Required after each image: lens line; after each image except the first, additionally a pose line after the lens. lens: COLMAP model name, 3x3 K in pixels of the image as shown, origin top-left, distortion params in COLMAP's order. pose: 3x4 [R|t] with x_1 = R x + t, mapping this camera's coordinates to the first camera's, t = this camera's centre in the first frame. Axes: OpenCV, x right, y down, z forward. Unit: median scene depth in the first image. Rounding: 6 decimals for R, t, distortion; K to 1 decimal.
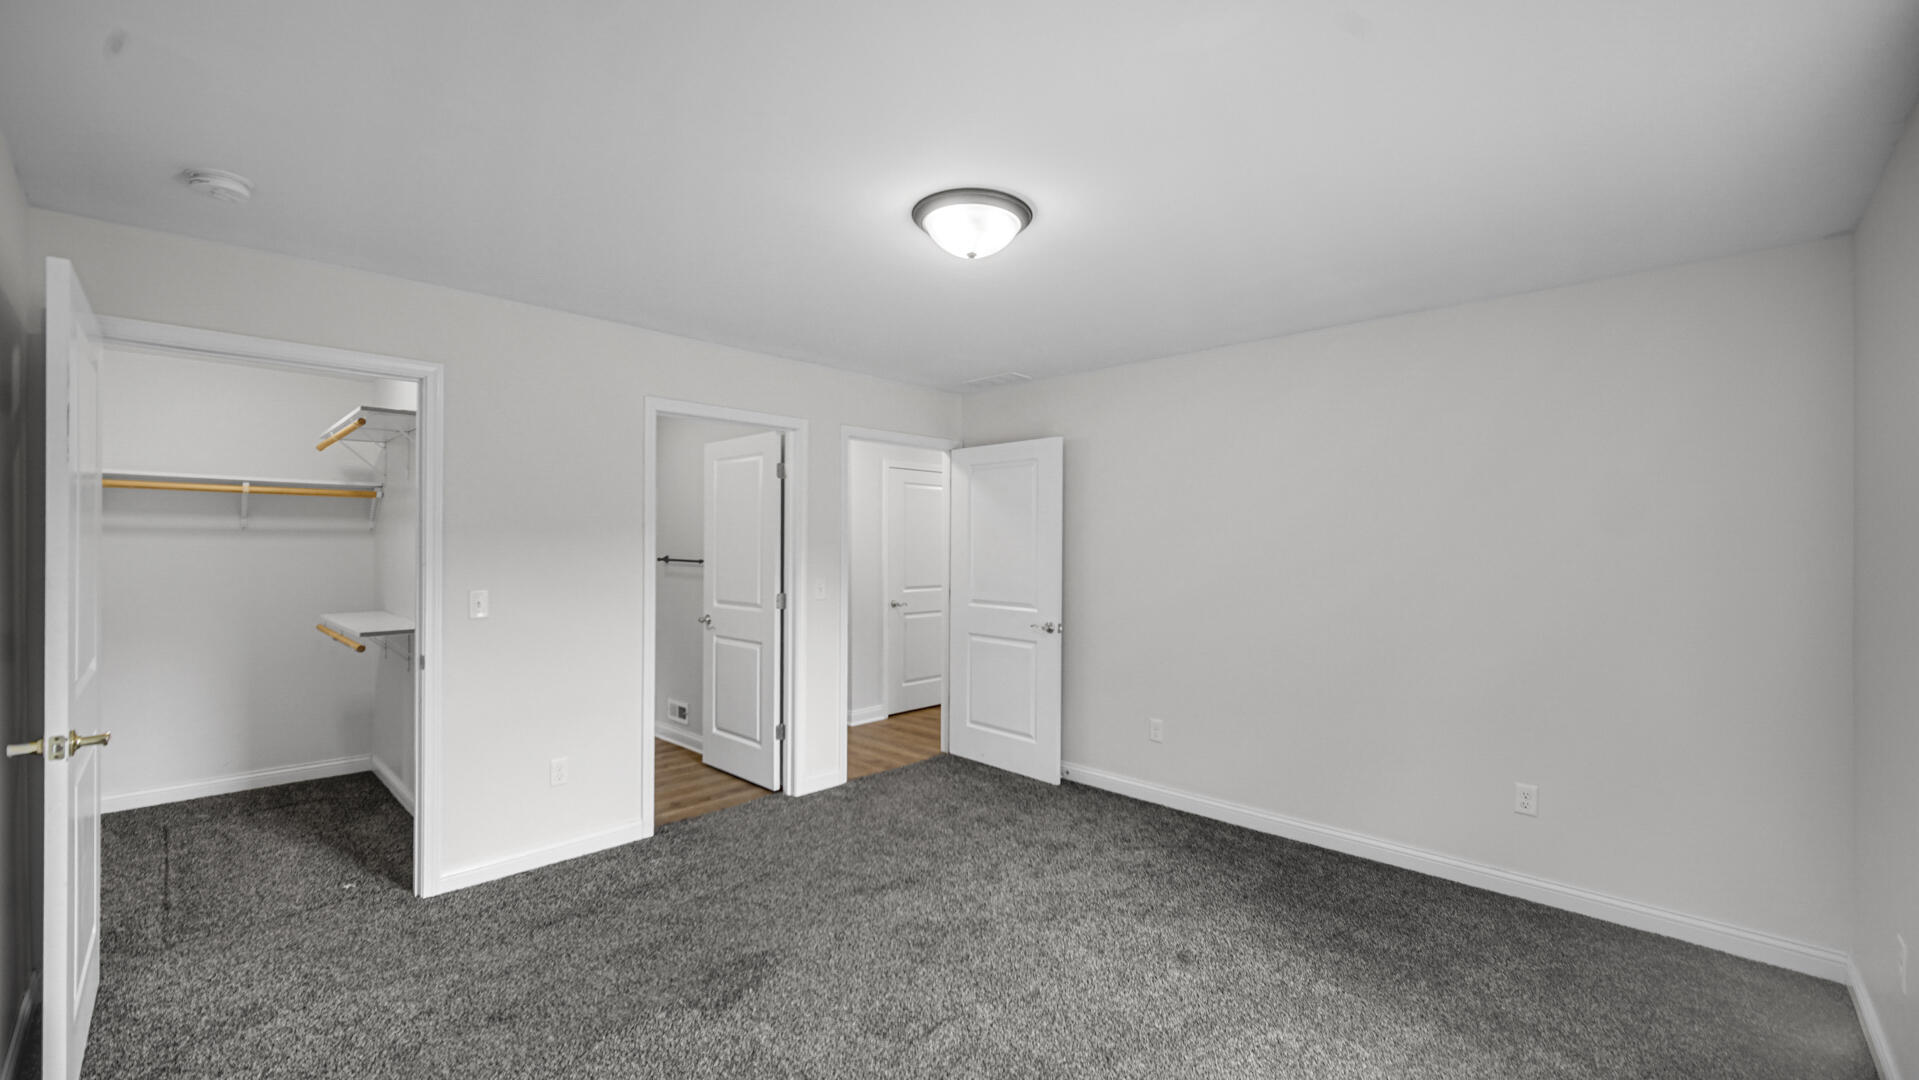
lens RADIAL K [[771.1, 0, 953.2], [0, 771.1, 529.9], [0, 0, 1]] dist [-0.001955, -0.000203]
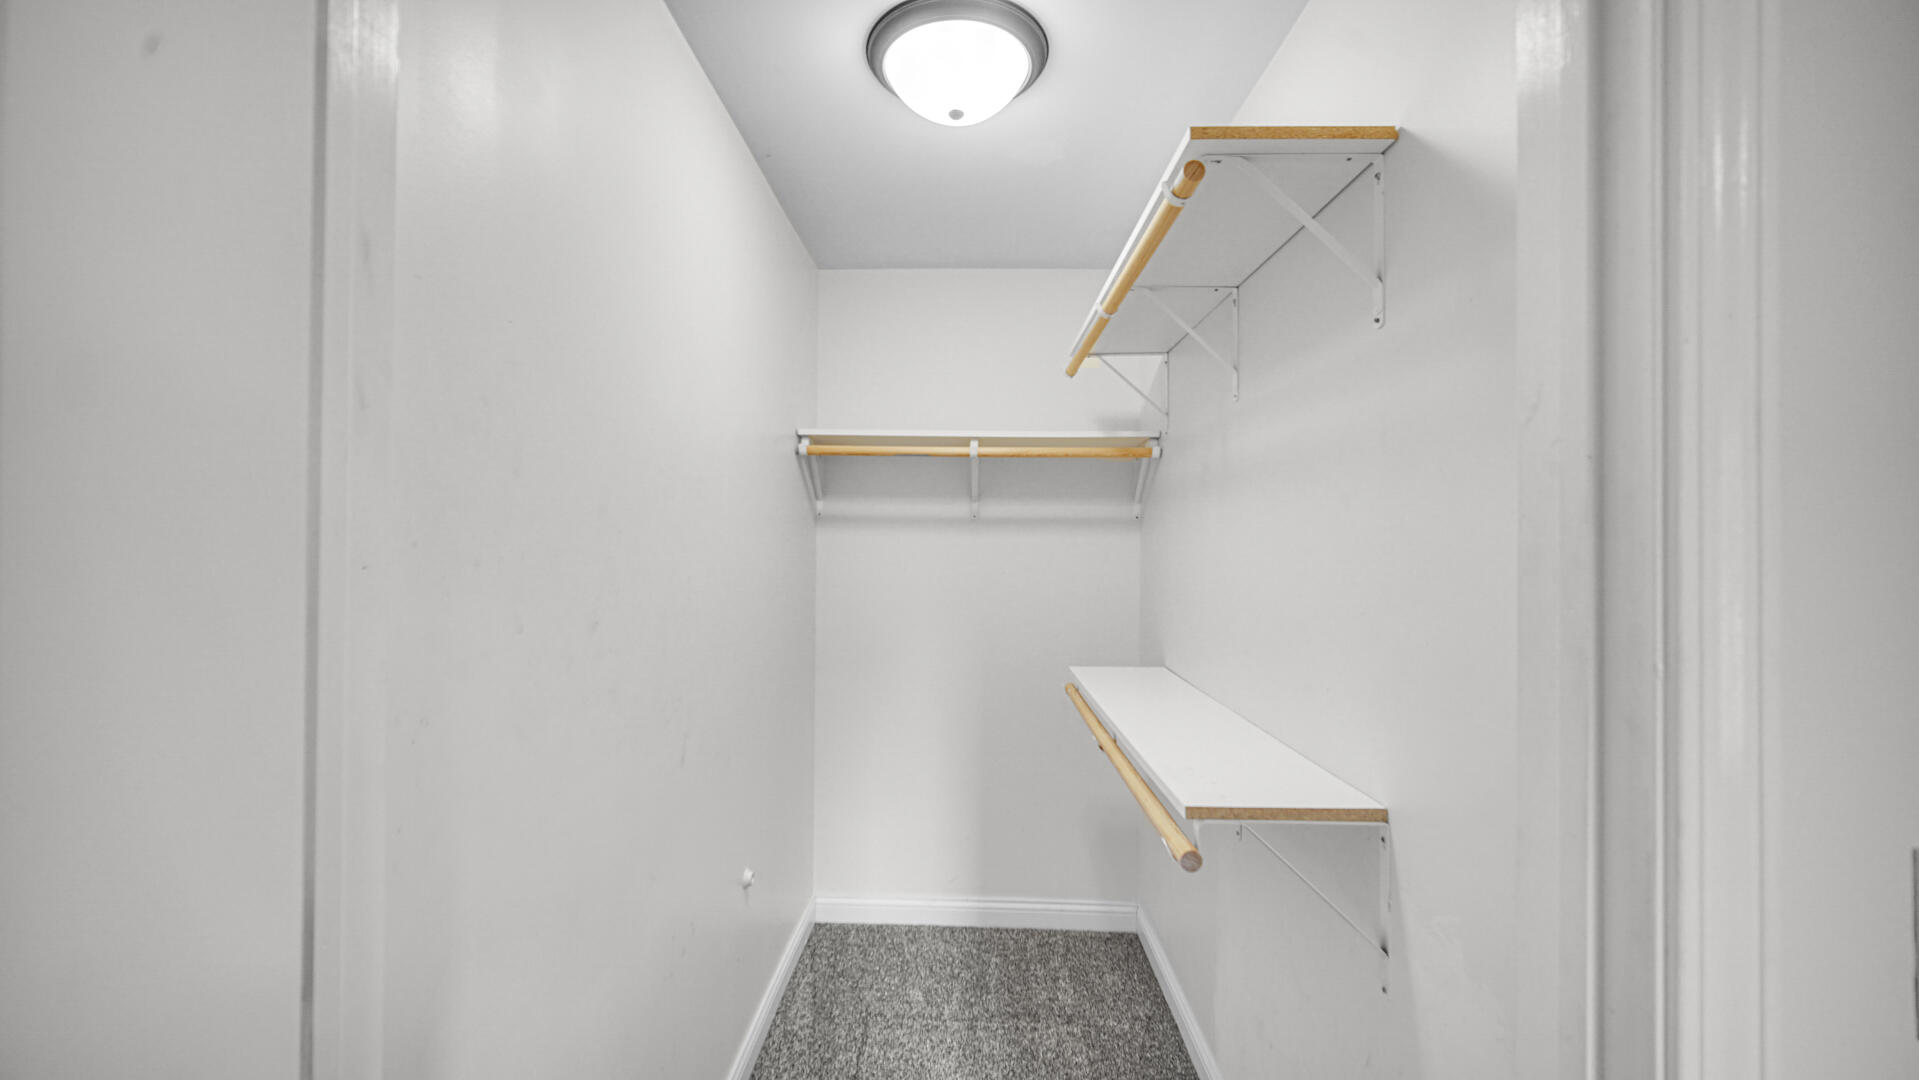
lens RADIAL K [[771.1, 0, 955.4], [0, 771.1, 534.8], [0, 0, 1]] dist [-0.001955, -0.000203]
pose [[0.691800, 0.002803, -0.722084, -0.462324], [-0.001023, 0.999995, 0.002902, 0.010878], [0.722089, -0.001269, 0.691799, 0.537499]]
